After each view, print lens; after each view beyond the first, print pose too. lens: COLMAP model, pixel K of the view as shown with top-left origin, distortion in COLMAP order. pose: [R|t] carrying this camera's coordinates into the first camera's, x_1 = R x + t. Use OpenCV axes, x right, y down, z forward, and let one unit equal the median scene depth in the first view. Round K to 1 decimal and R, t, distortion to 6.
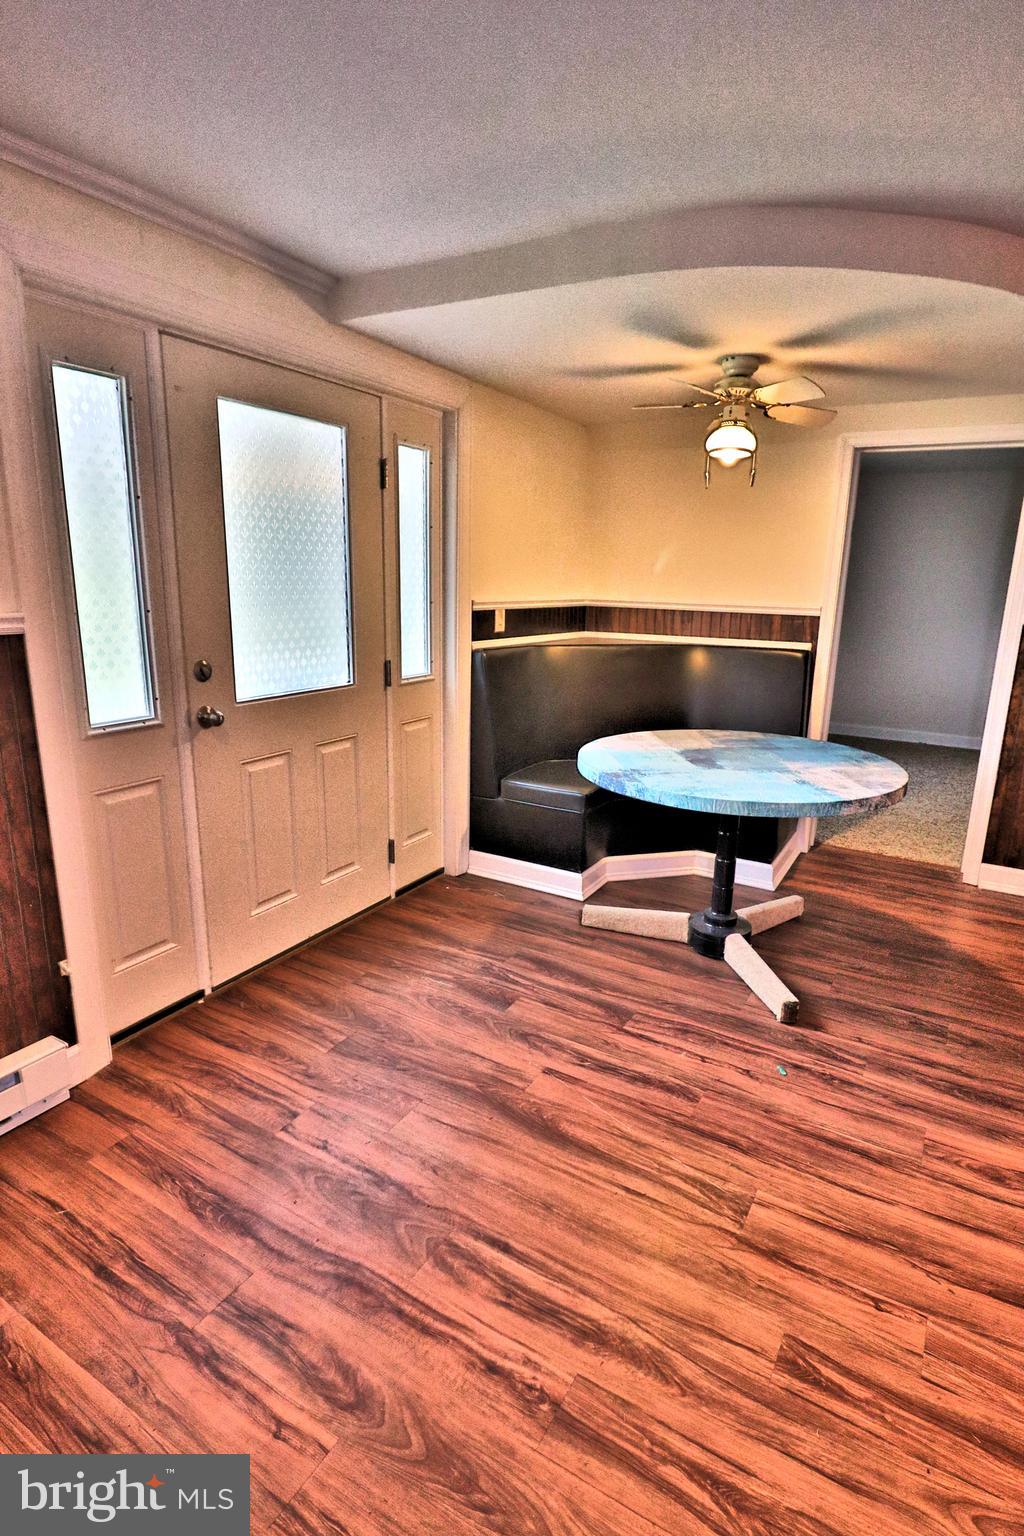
lens RADIAL K [[790.2, 0, 517.6], [0, 790.2, 770.5], [0, 0, 1]] dist [-0.000453, -0.013302]
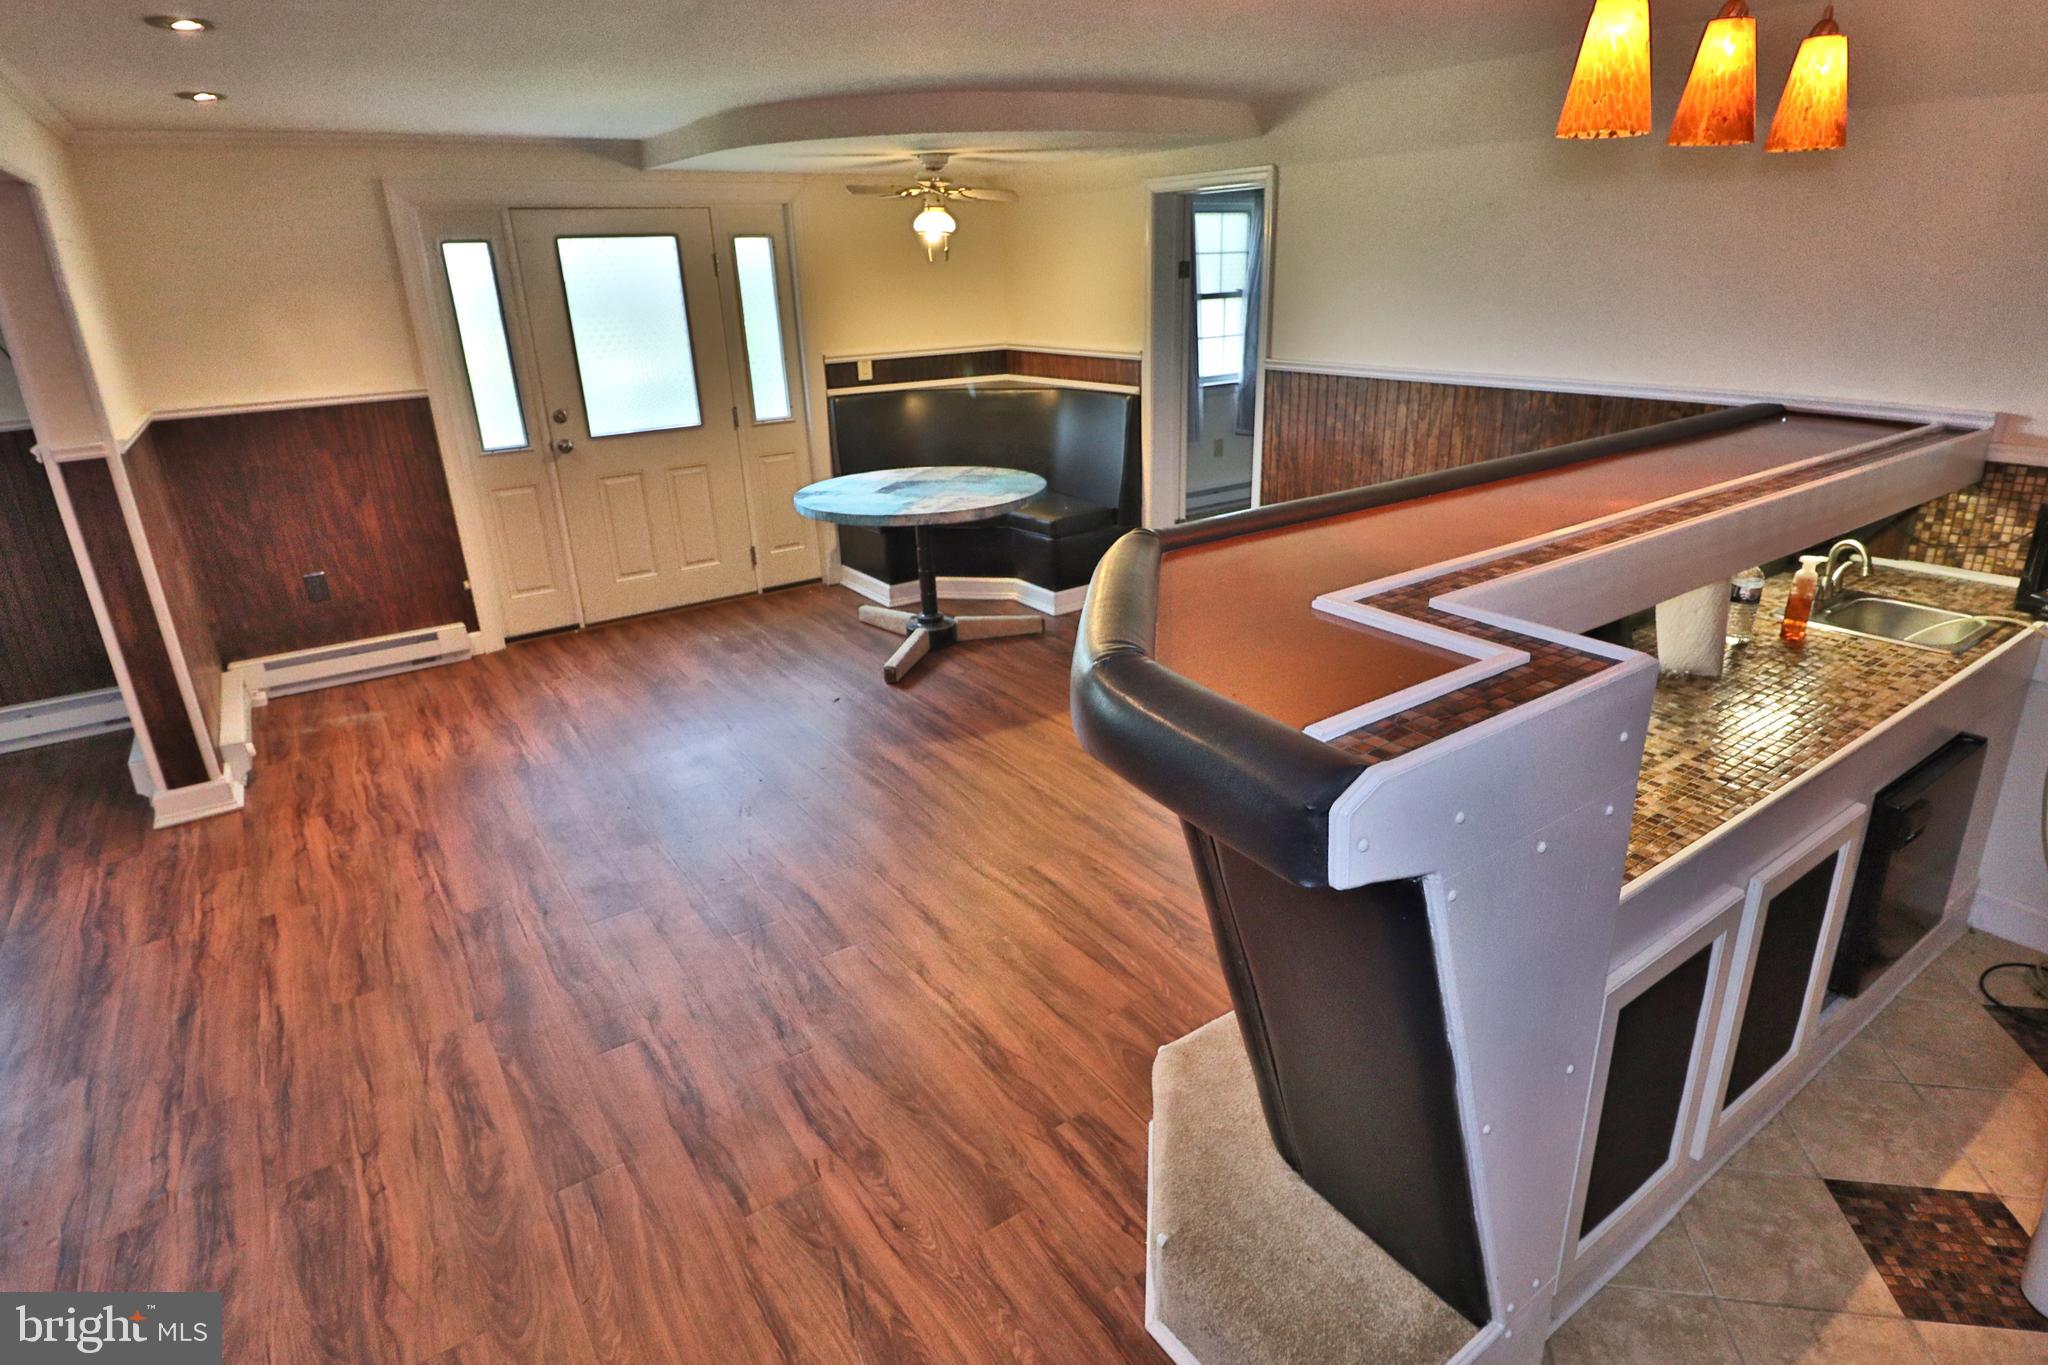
lens RADIAL K [[1089.9, 0, 1030.8], [0, 1089.9, 669.0], [0, 0, 1]] dist [0.006927, -0.022985]
pose [[0.903158, 0.100706, -0.417329, 1.504393], [-0.052036, 0.990610, 0.126431, 0.053541], [0.426142, -0.092471, 0.899918, -0.646266]]
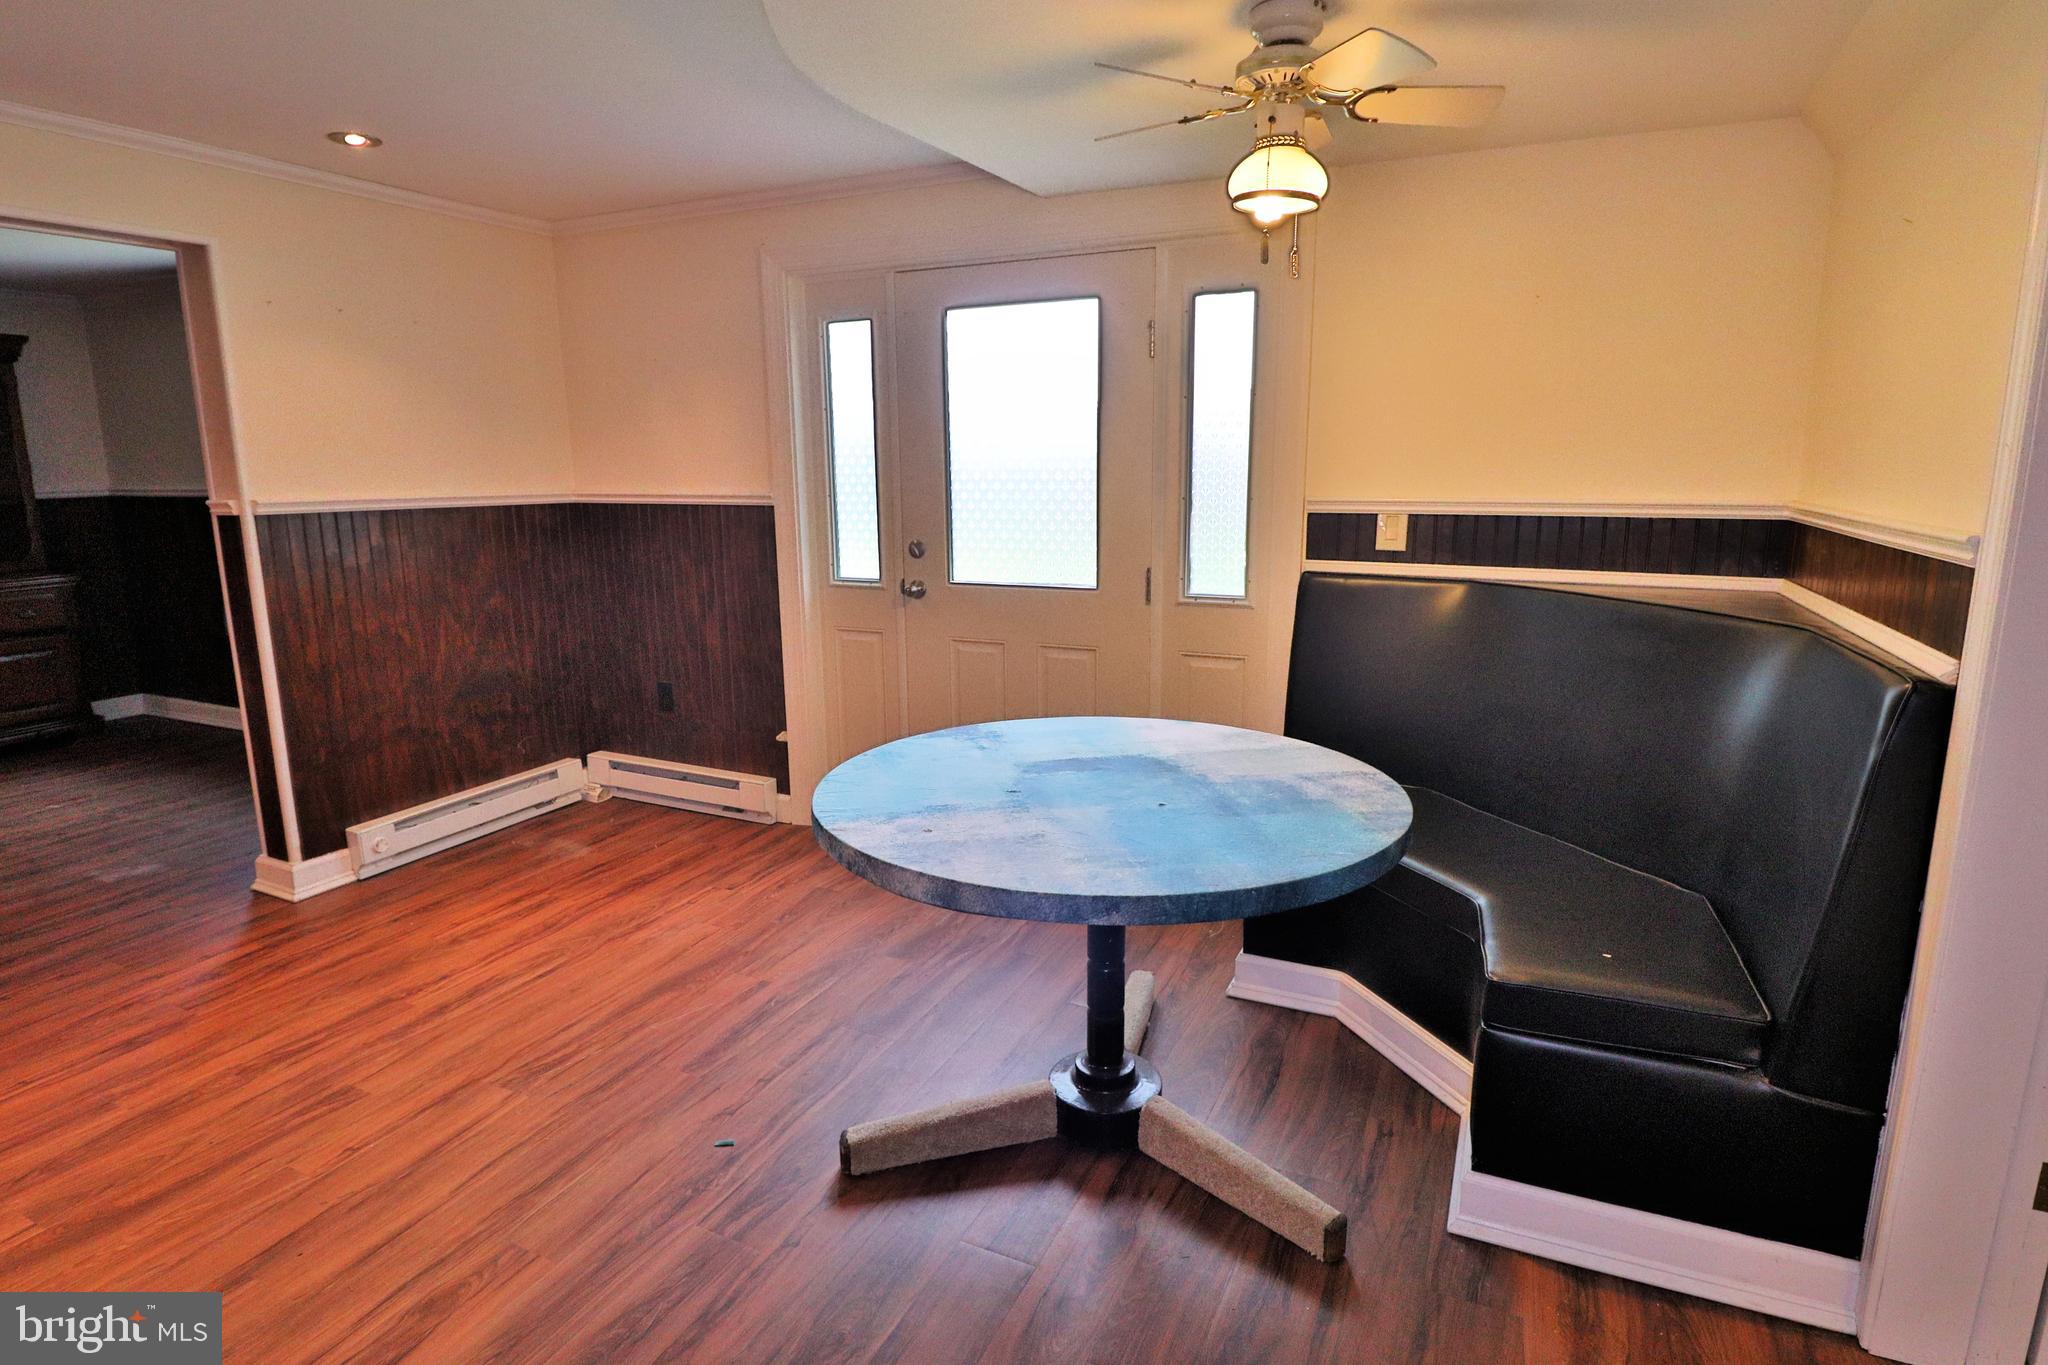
lens RADIAL K [[1053.6, 0, 1030.8], [0, 1053.6, 665.1], [0, 0, 1]] dist [-0.000453, -0.013302]
pose [[0.093652, 0.163924, -0.982017, 1.229730], [-0.232431, 0.962696, 0.138532, -0.227678], [0.968093, 0.215278, 0.128259, 1.065524]]
